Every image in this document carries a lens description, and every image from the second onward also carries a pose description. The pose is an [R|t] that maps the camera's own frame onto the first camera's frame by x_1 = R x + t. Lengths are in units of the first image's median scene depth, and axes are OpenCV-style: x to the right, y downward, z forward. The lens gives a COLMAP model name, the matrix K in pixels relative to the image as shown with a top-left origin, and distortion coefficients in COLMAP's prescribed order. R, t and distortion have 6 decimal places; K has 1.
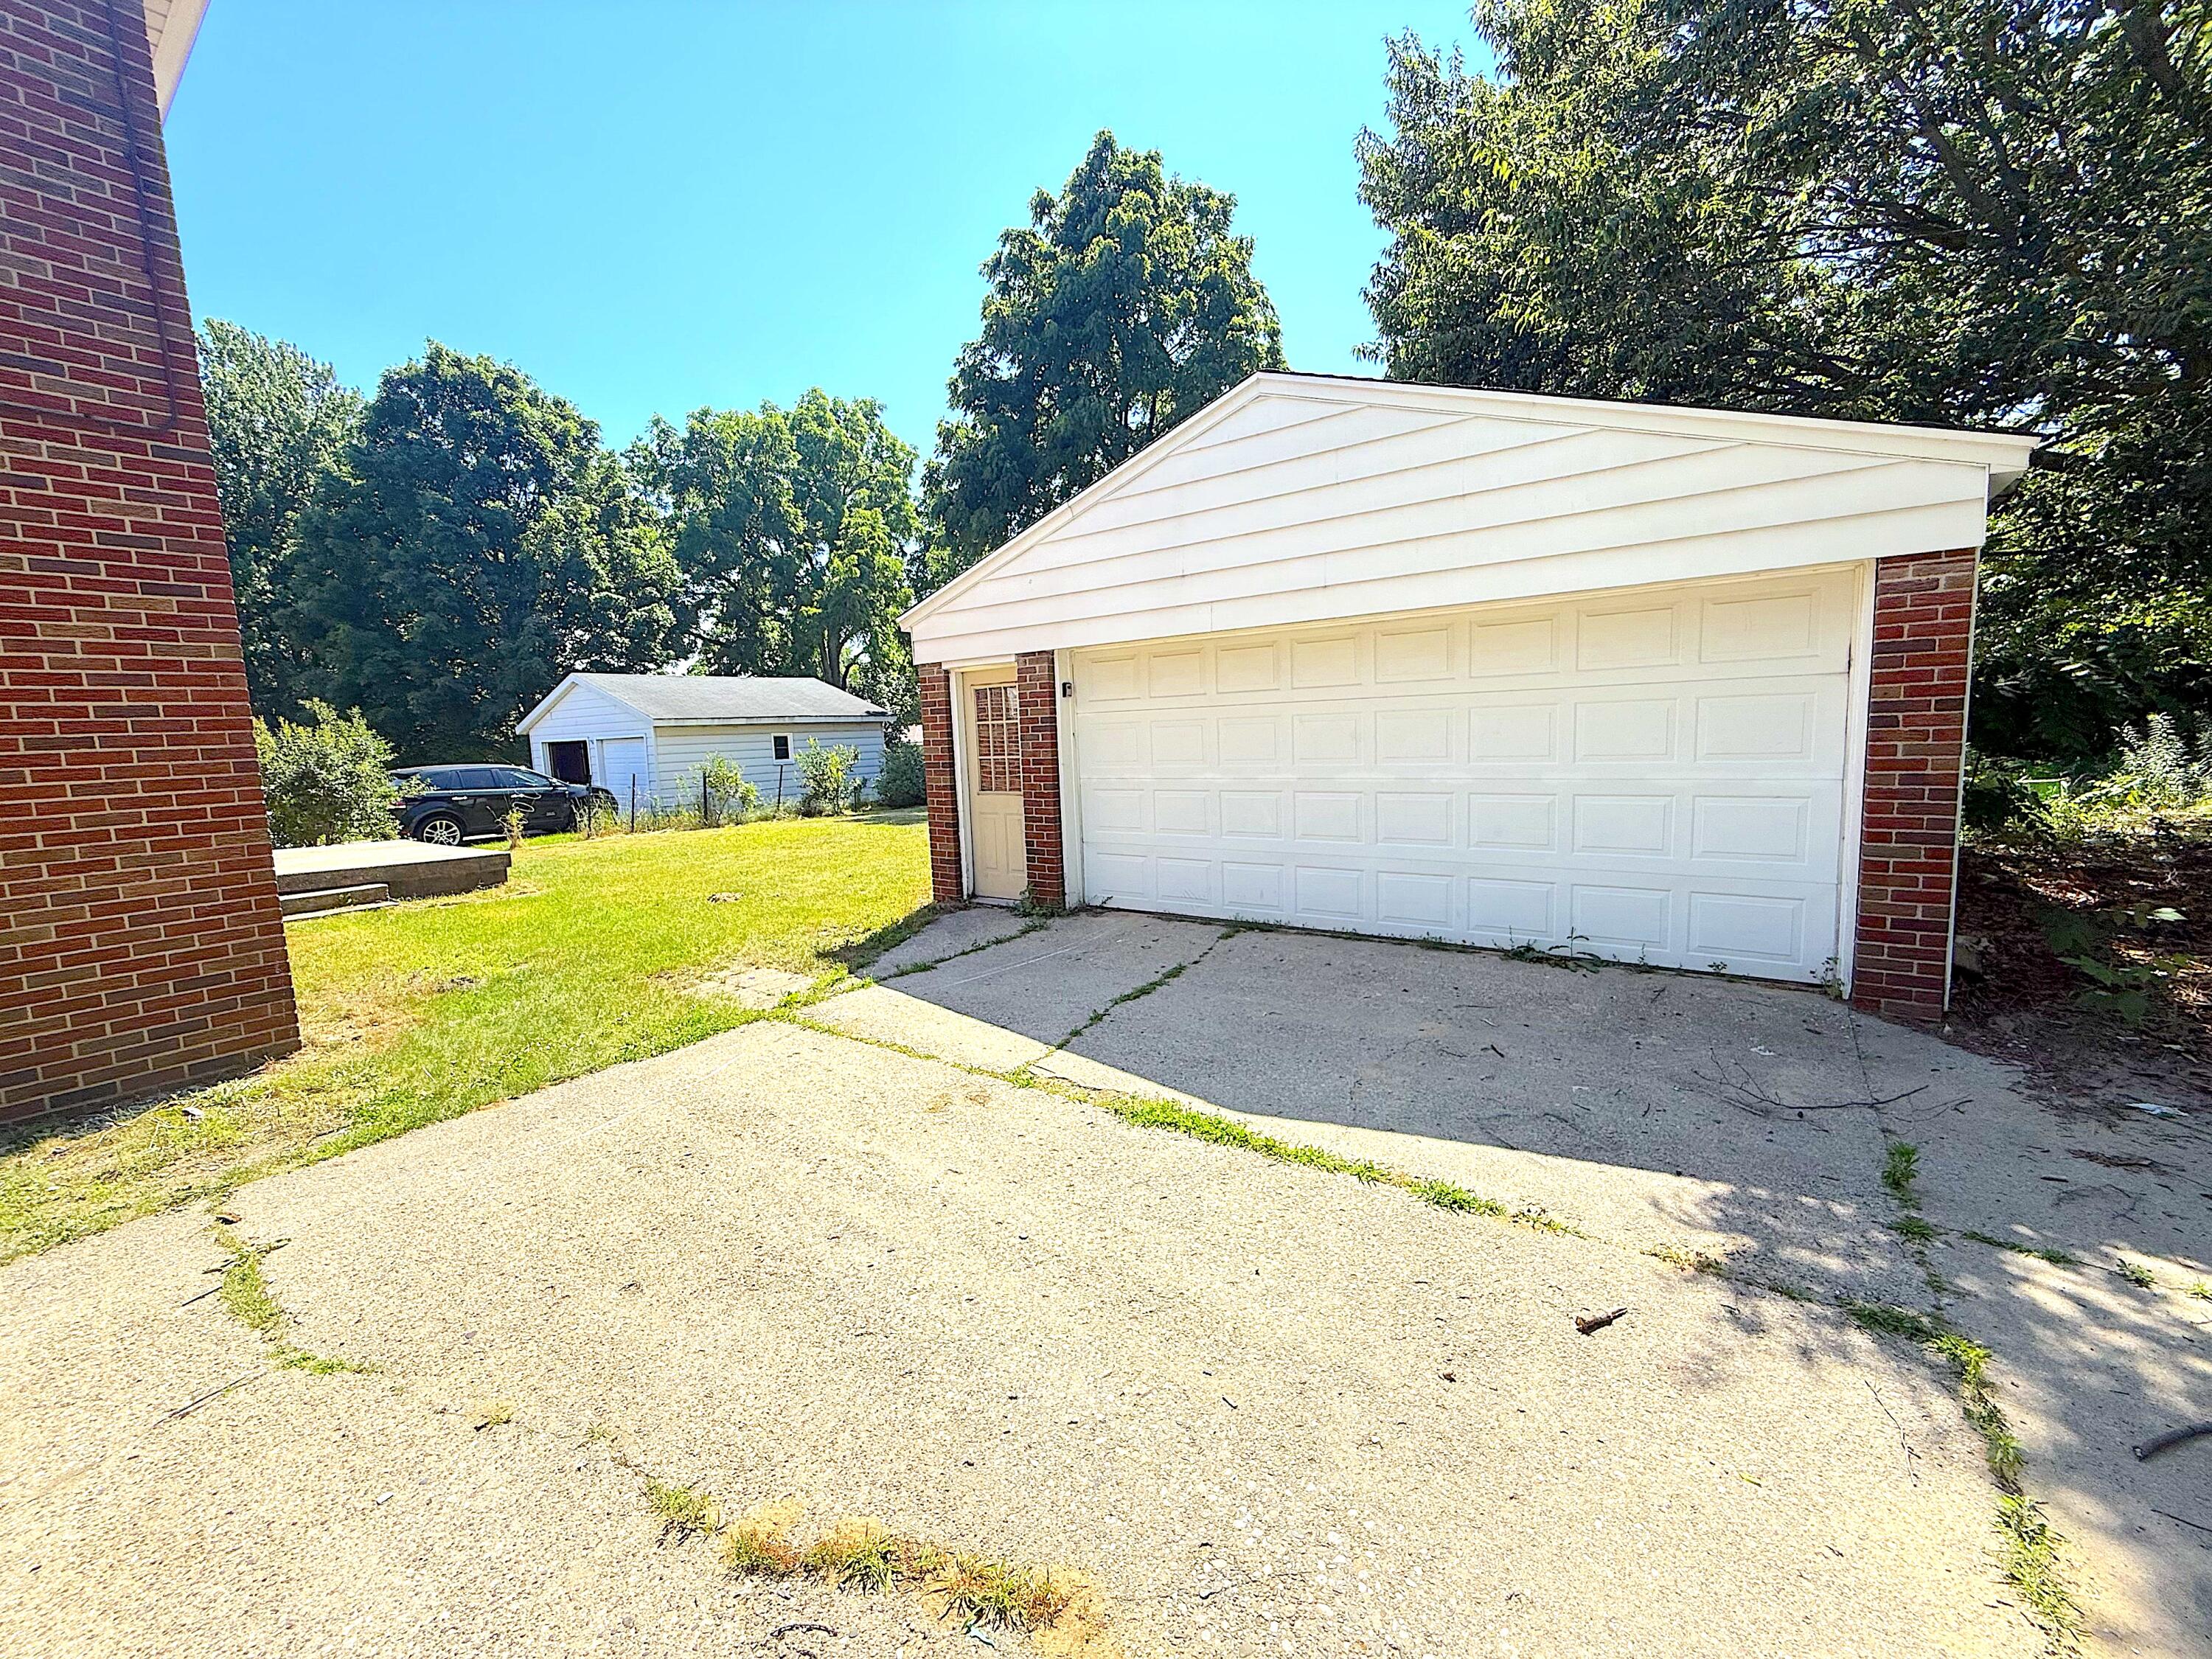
lens RADIAL K [[881.3, 0, 1101.4], [0, 881.3, 831.8], [0, 0, 1]] dist [-0.000272, -0.000150]
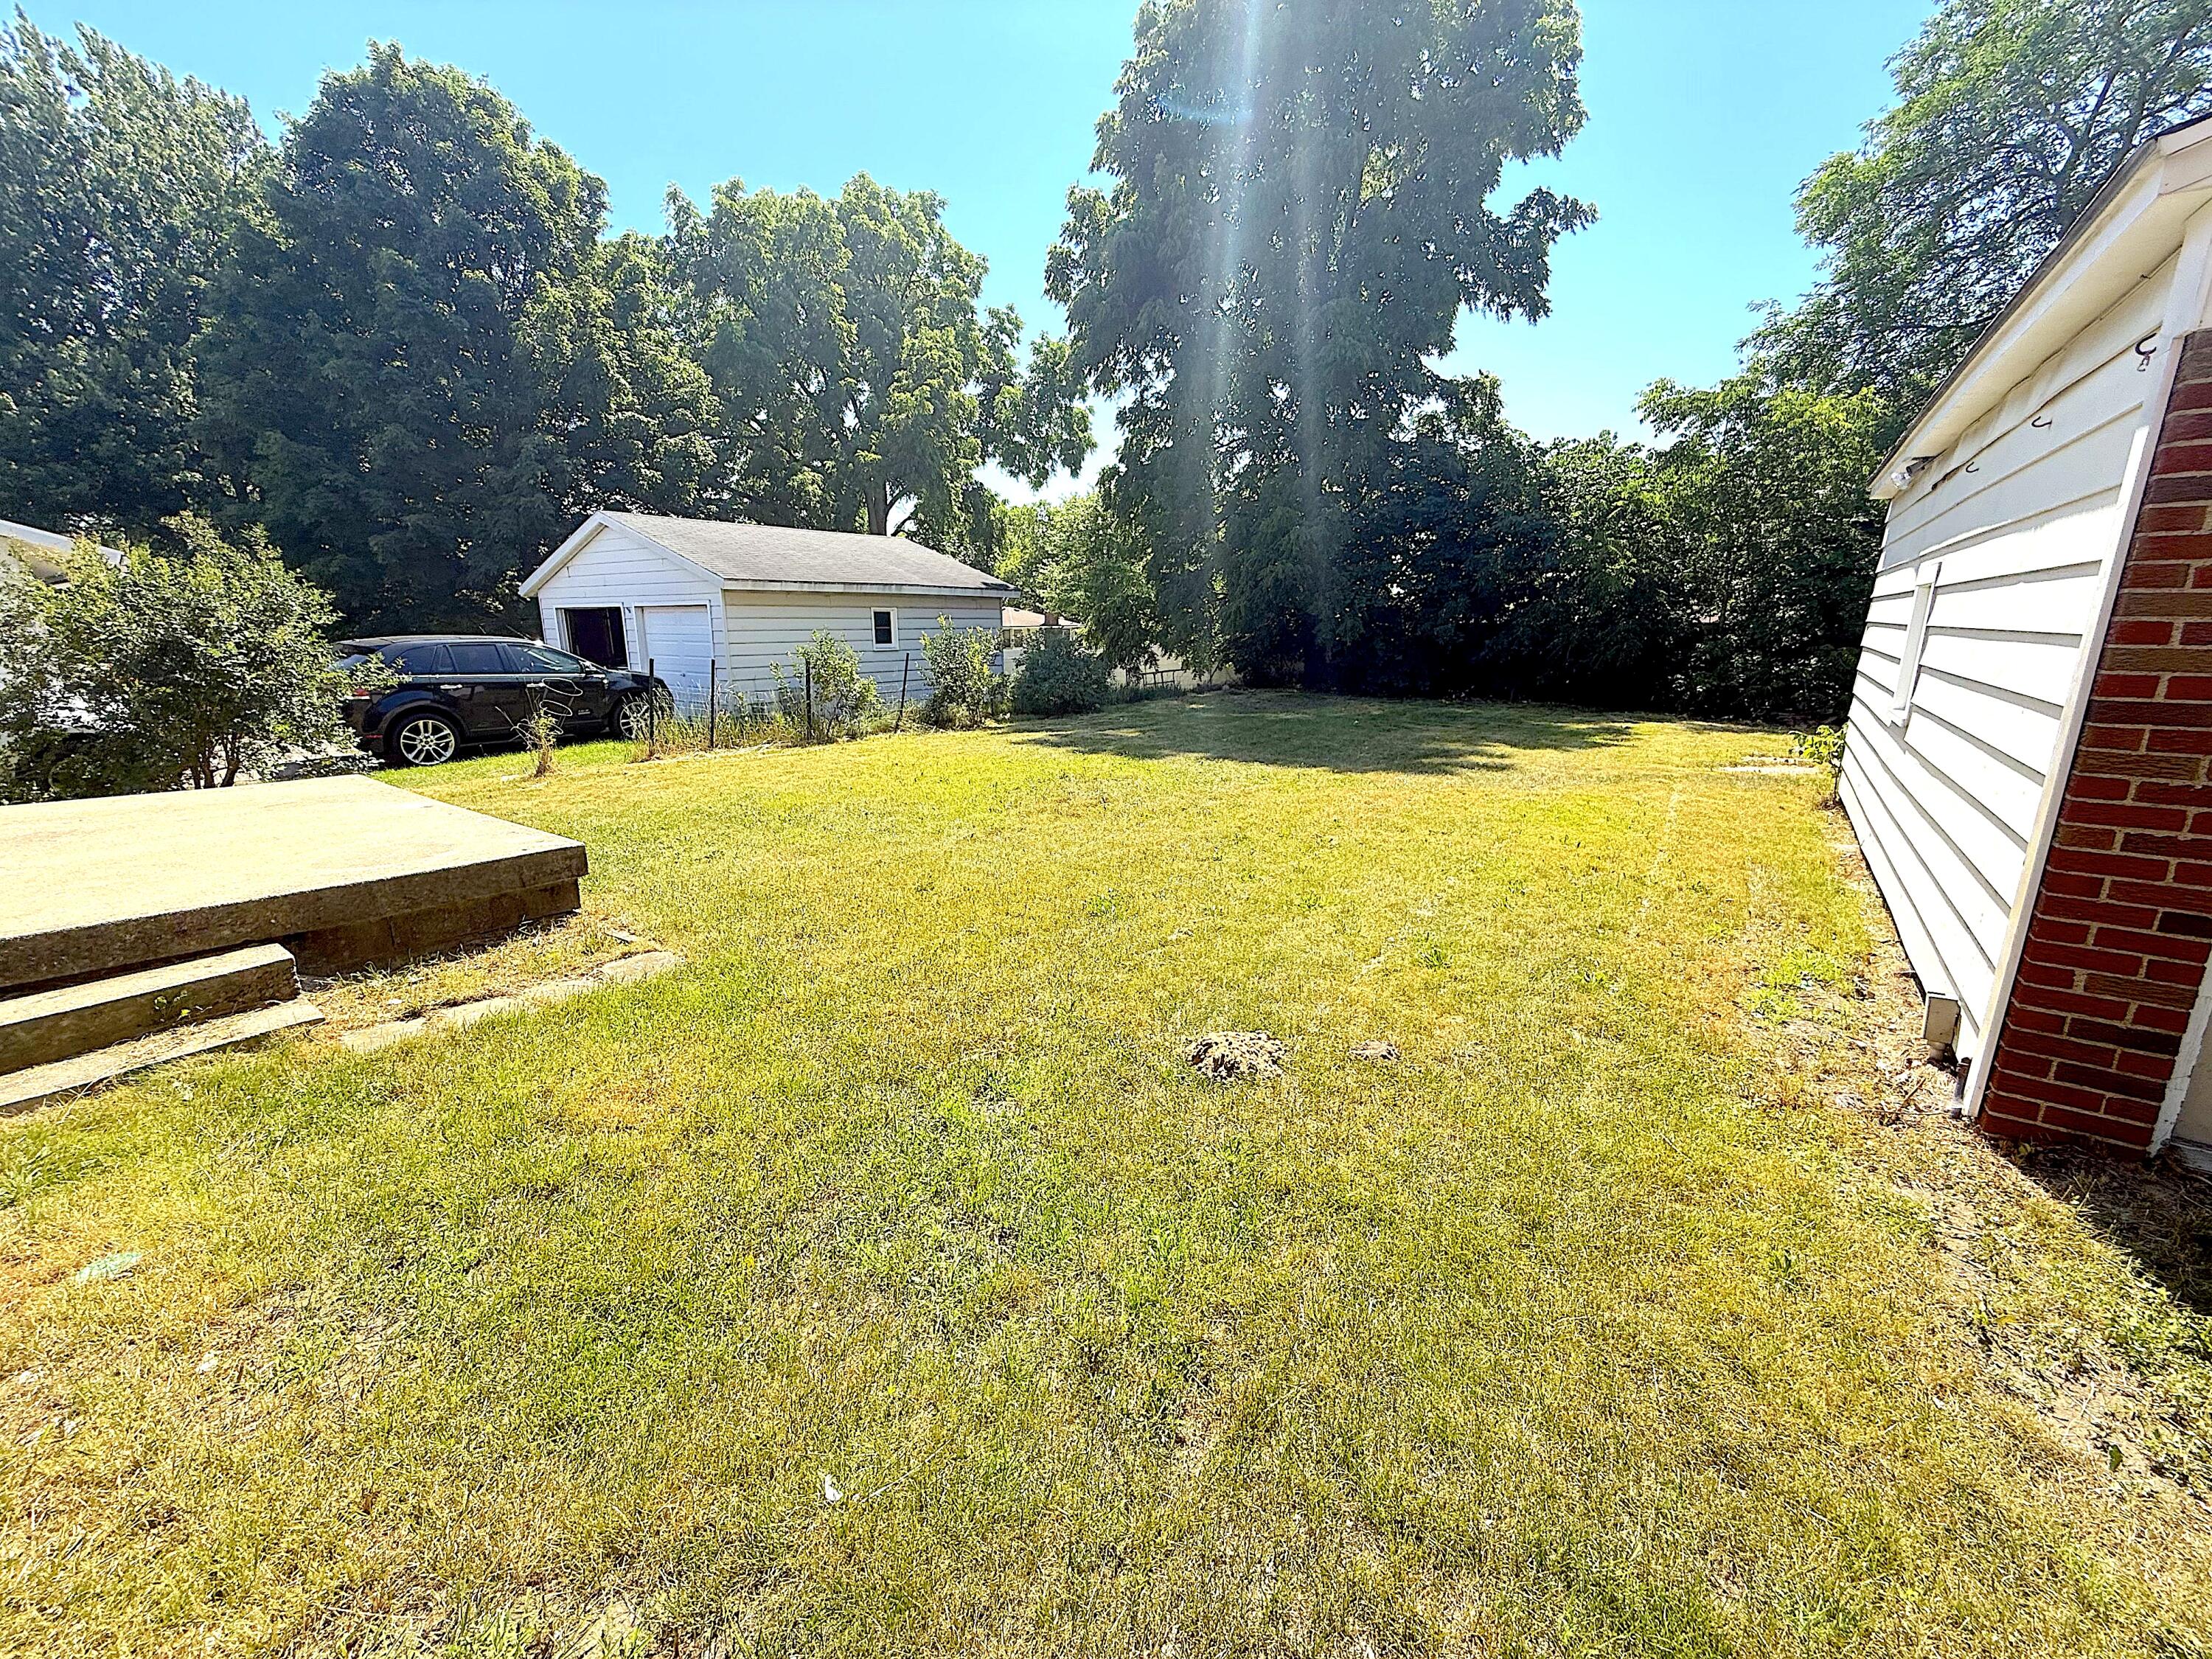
lens RADIAL K [[881.3, 0, 1101.4], [0, 881.3, 831.8], [0, 0, 1]] dist [-0.000272, -0.000150]
pose [[0.999292, 0.035442, 0.012624, -0.158054], [-0.036692, 0.992240, 0.118799, -0.017341], [-0.008315, -0.119178, 0.992838, 0.210156]]
